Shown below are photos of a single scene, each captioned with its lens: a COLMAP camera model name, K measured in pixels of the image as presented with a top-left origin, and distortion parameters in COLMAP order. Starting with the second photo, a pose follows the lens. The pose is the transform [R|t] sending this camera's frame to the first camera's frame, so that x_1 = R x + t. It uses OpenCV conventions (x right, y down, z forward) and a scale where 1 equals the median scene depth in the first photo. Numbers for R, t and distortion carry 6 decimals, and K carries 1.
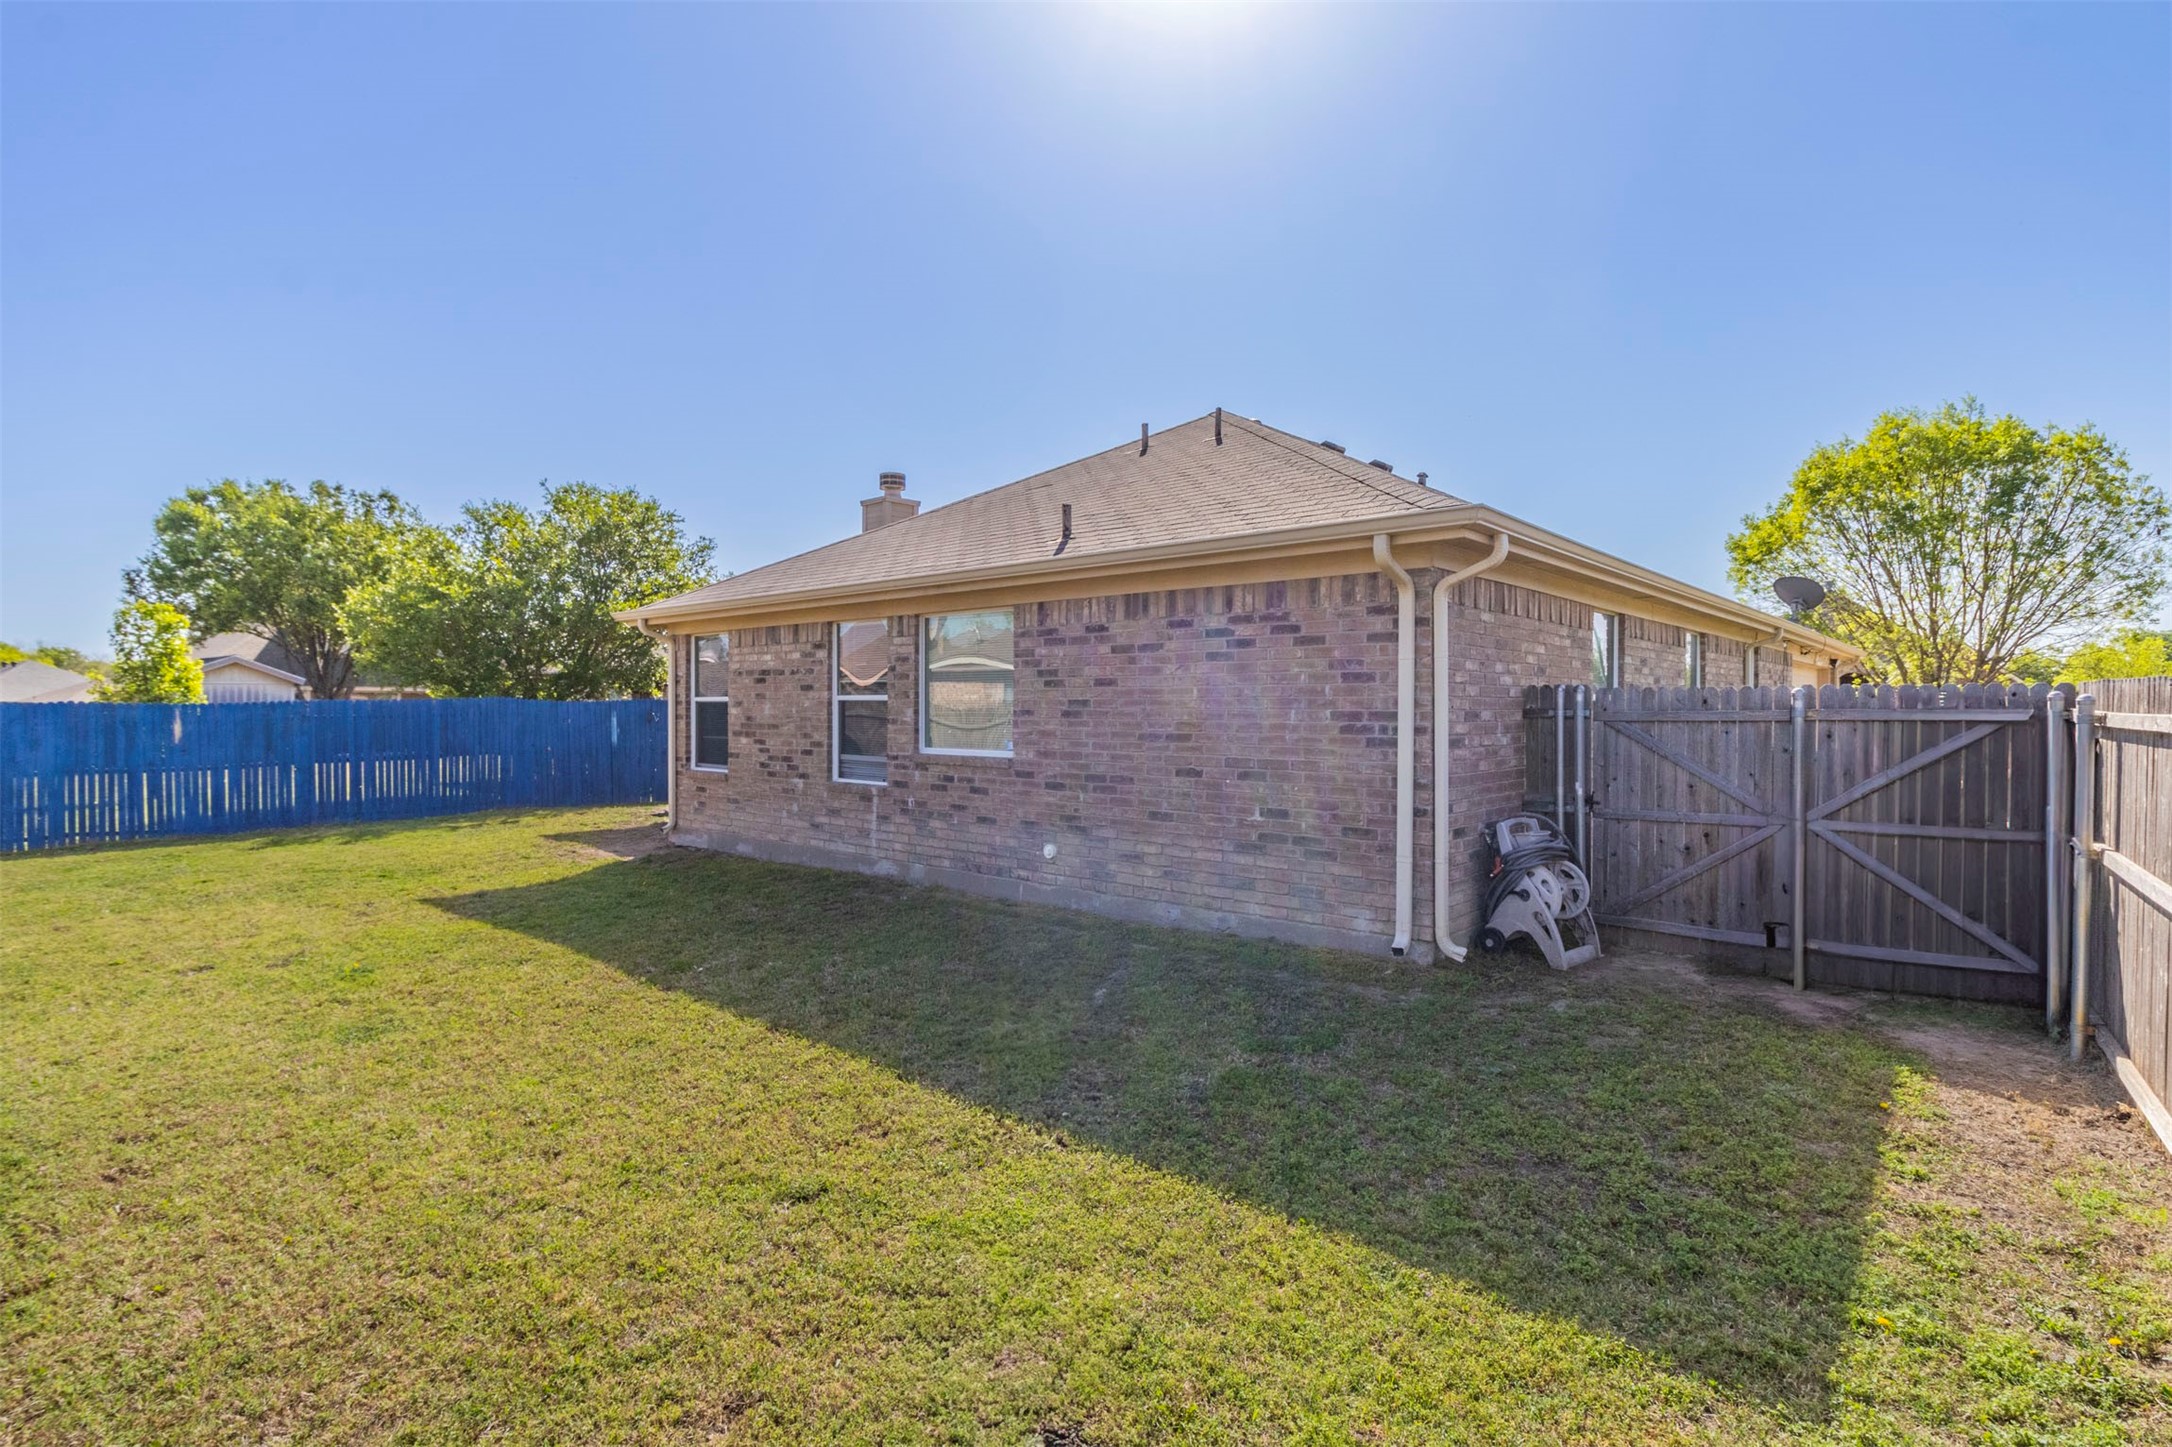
lens RADIAL K [[1059.1, 0, 1086.2], [0, 1059.1, 694.5], [0, 0, 1]] dist [-0.003638, -0.000620]
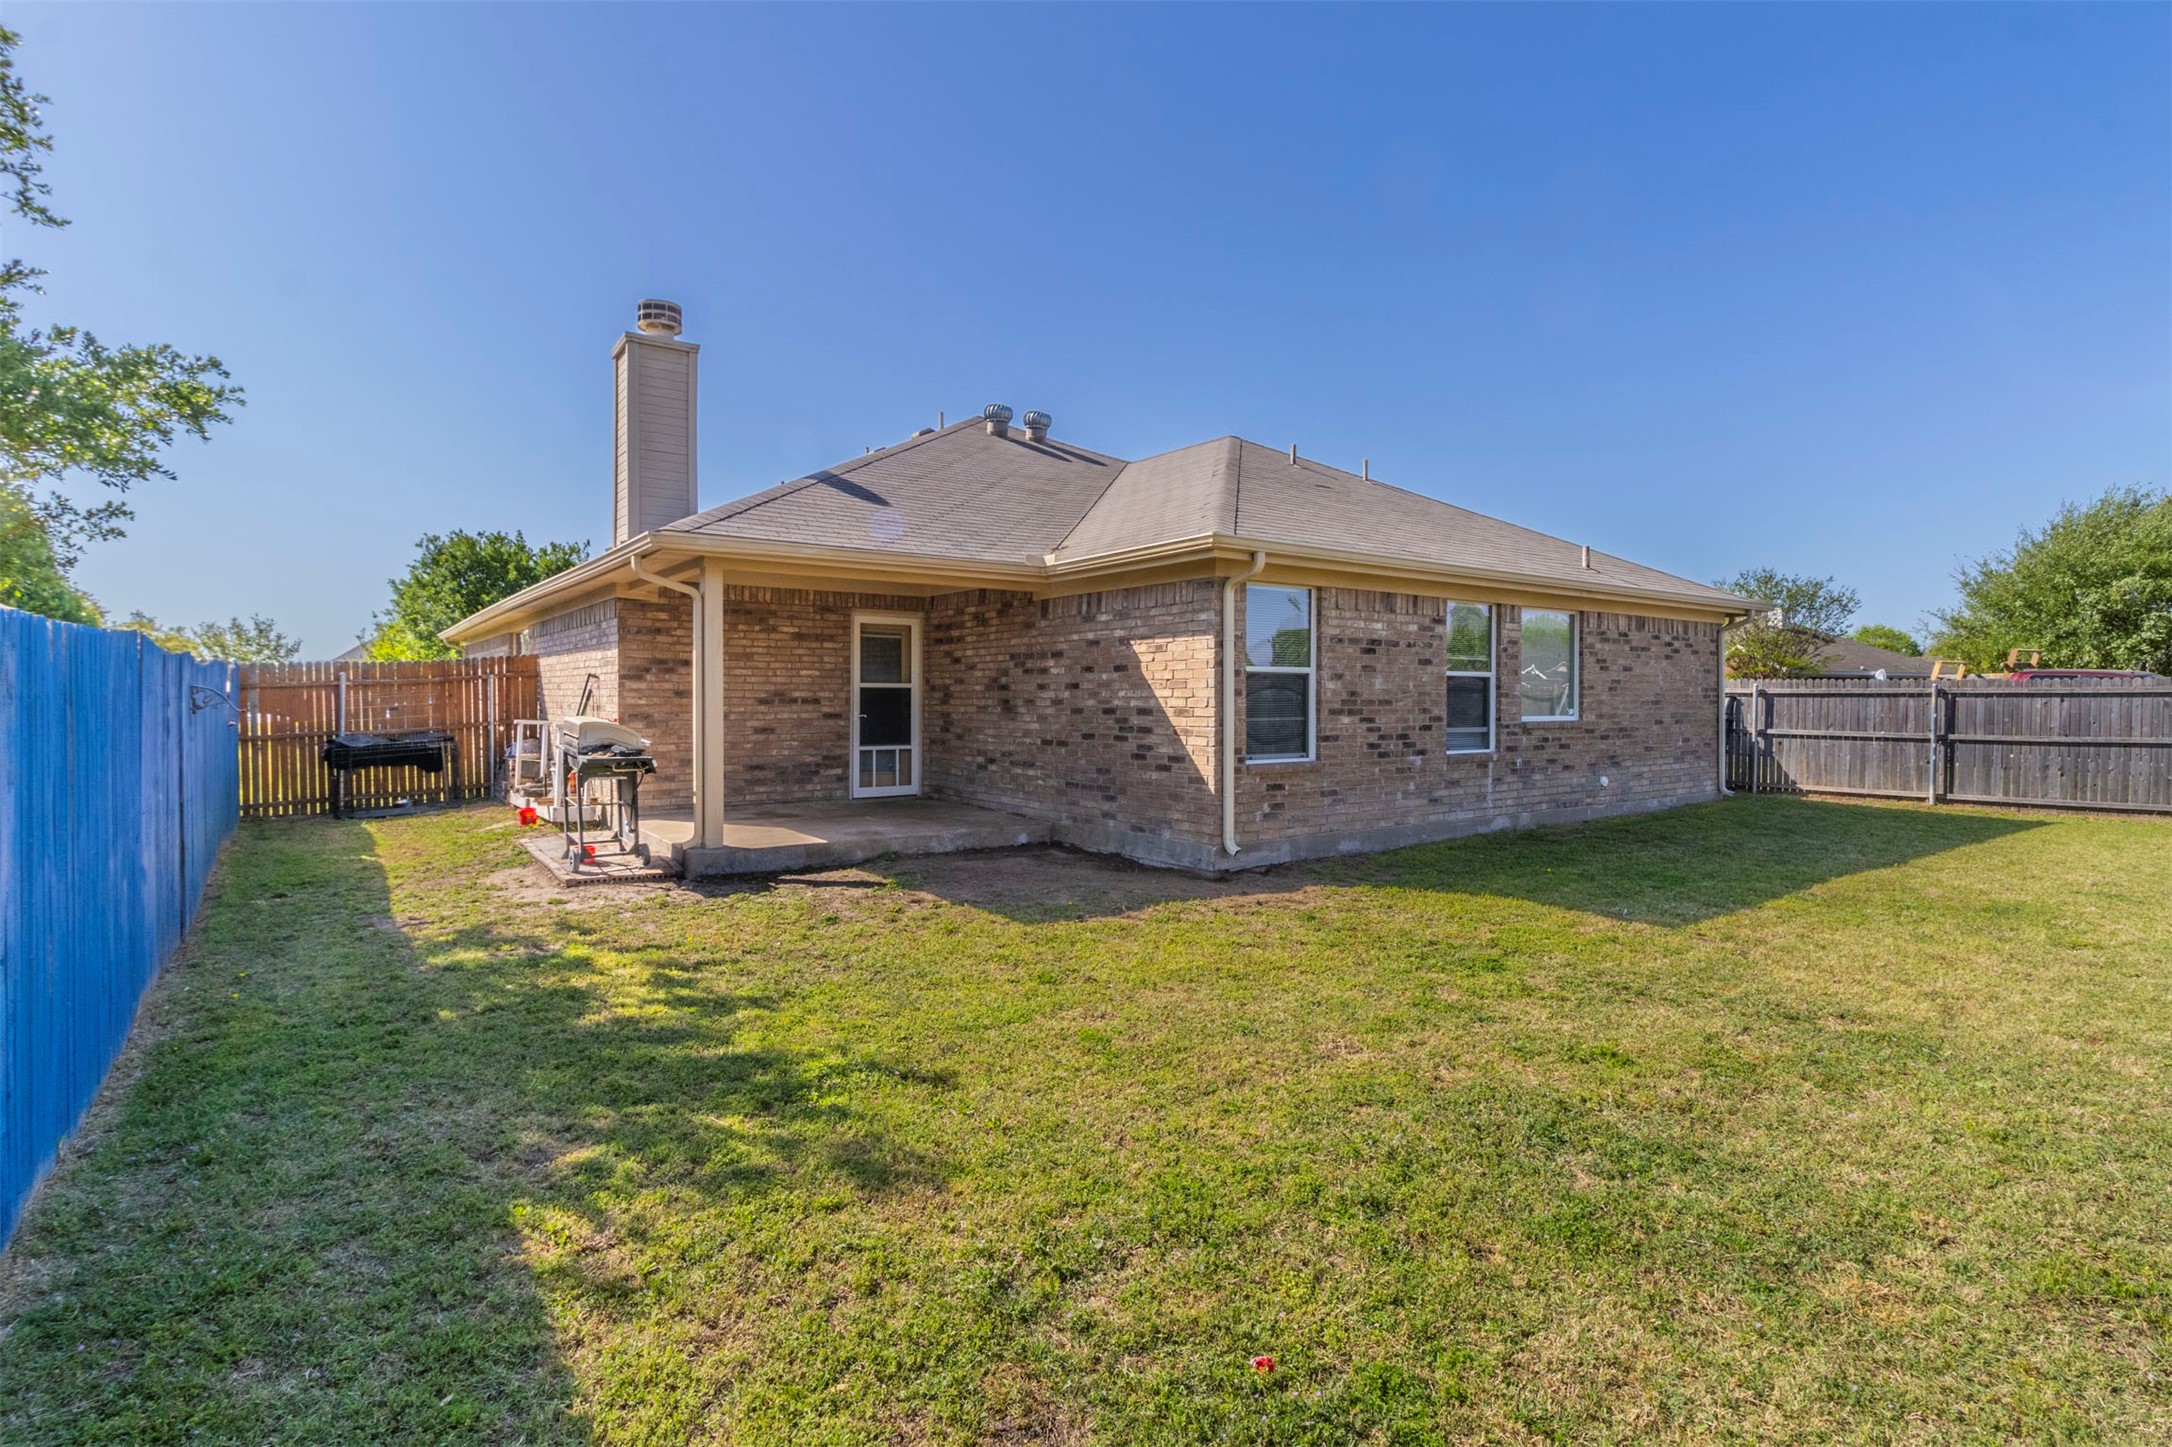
lens RADIAL K [[1059.1, 0, 1086.2], [0, 1059.1, 694.5], [0, 0, 1]] dist [-0.003638, -0.000620]
pose [[0.212591, -0.000103, 0.977141, -1.710281], [-0.013366, 0.999906, 0.003013, 0.033157], [-0.977050, -0.013701, 0.212570, 1.458460]]
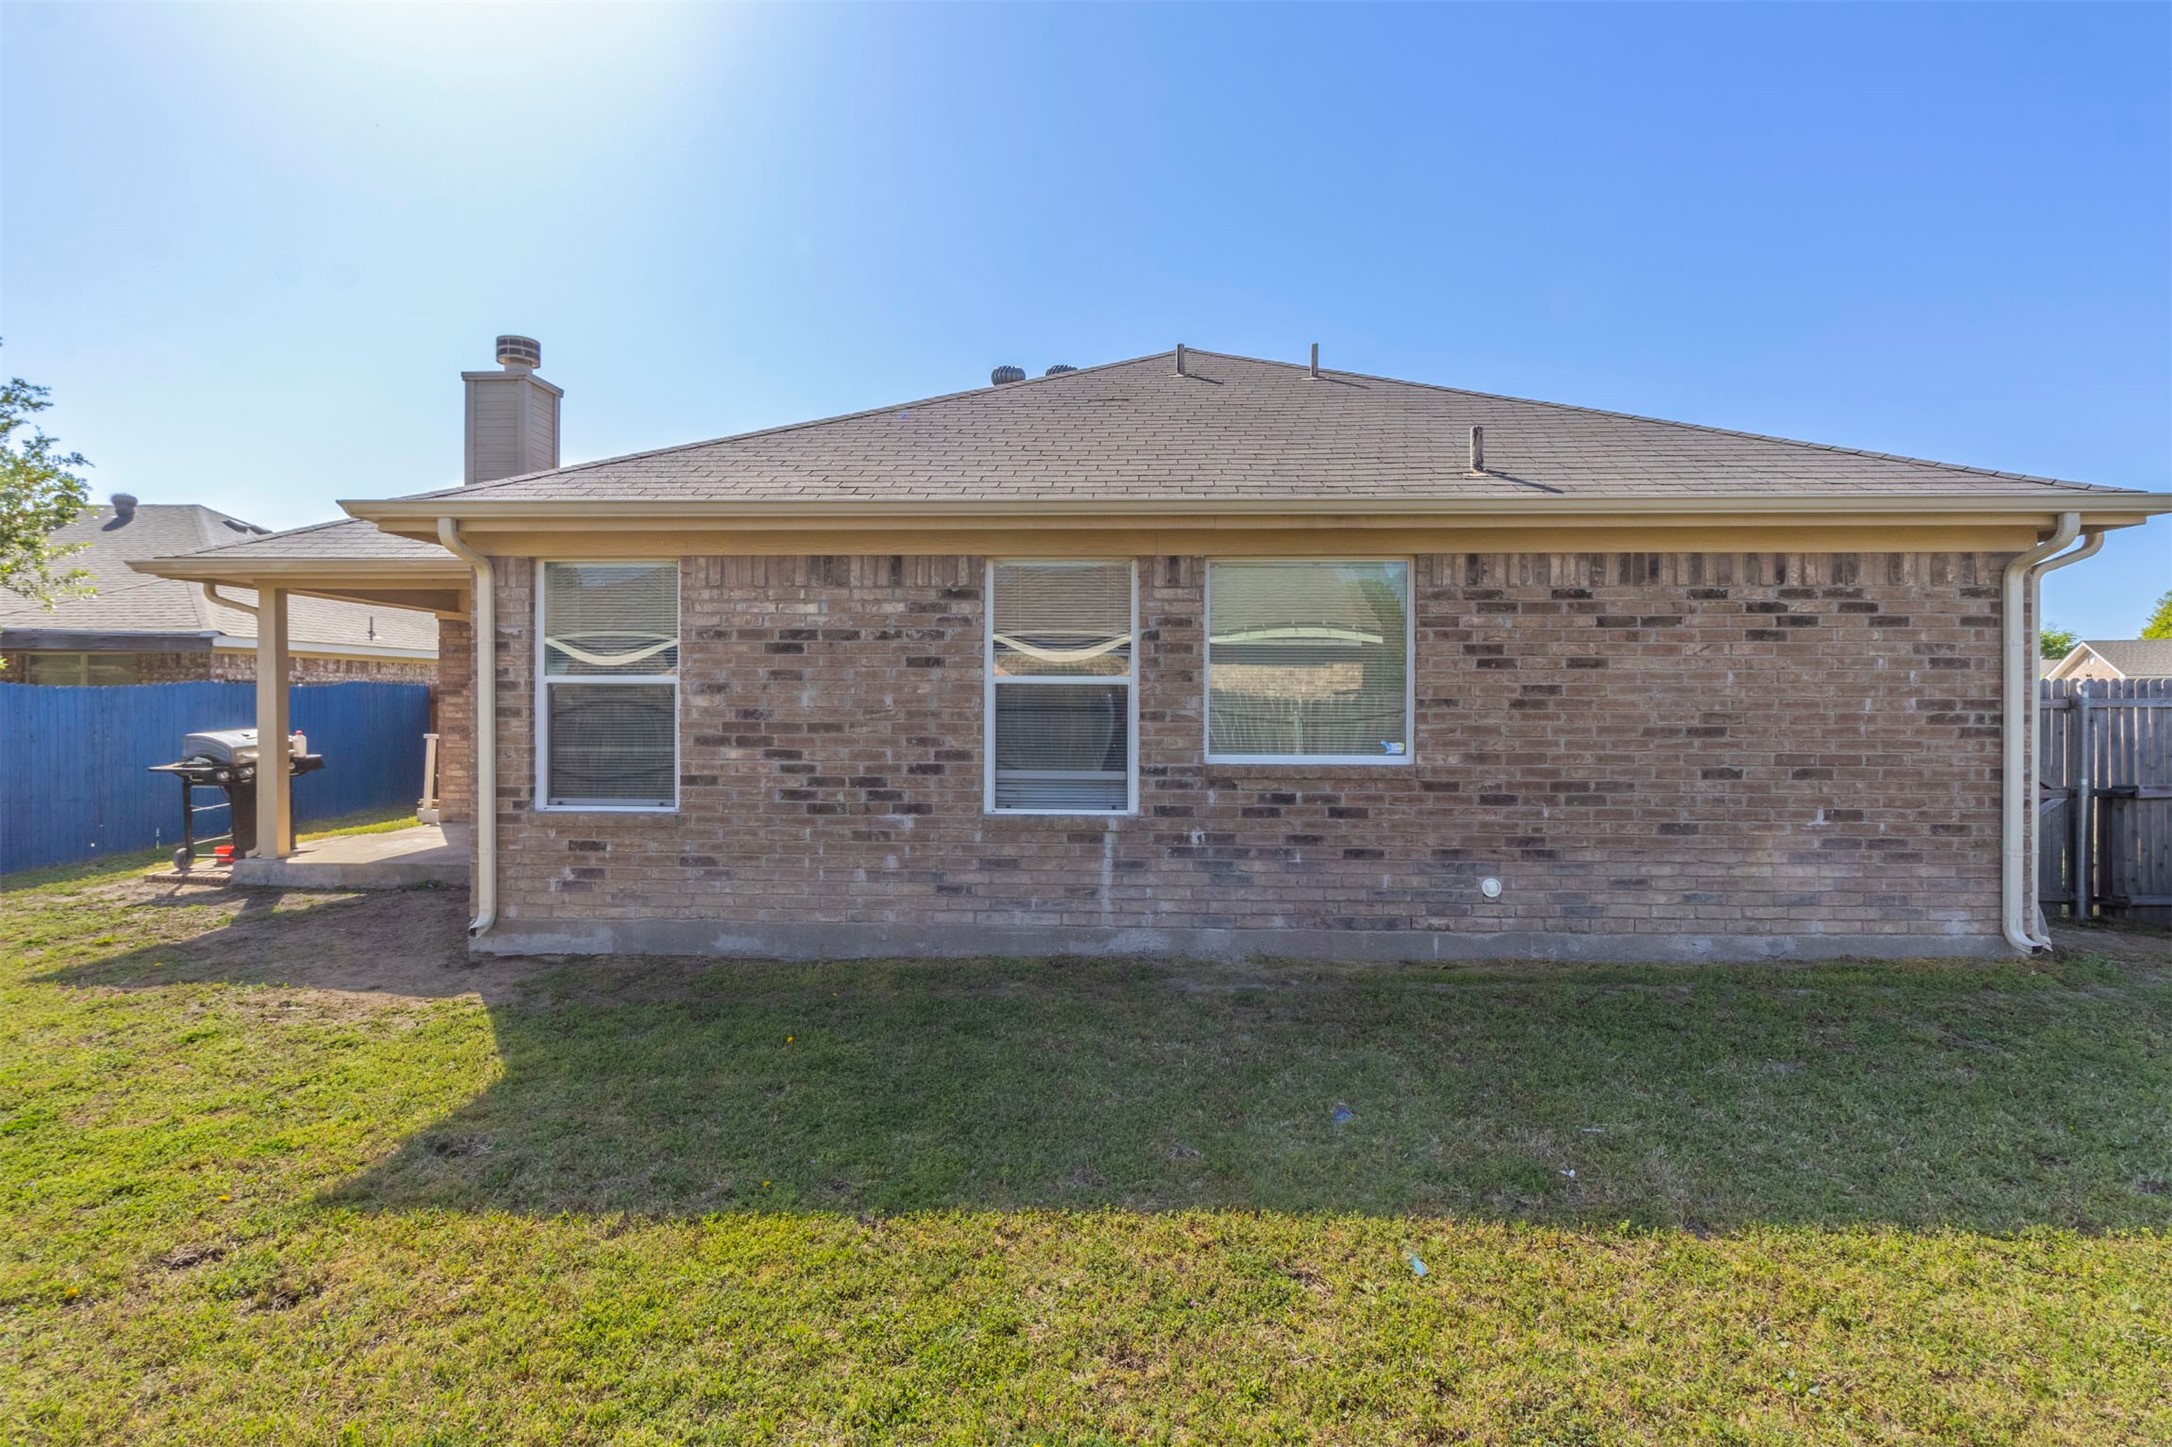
lens RADIAL K [[1059.1, 0, 1086.2], [0, 1059.1, 694.5], [0, 0, 1]] dist [-0.003638, -0.000620]
pose [[0.773721, 0.003481, 0.633517, -0.763755], [-0.008508, 0.999952, 0.004897, 0.010914], [-0.633469, -0.009179, 0.773713, 0.631132]]
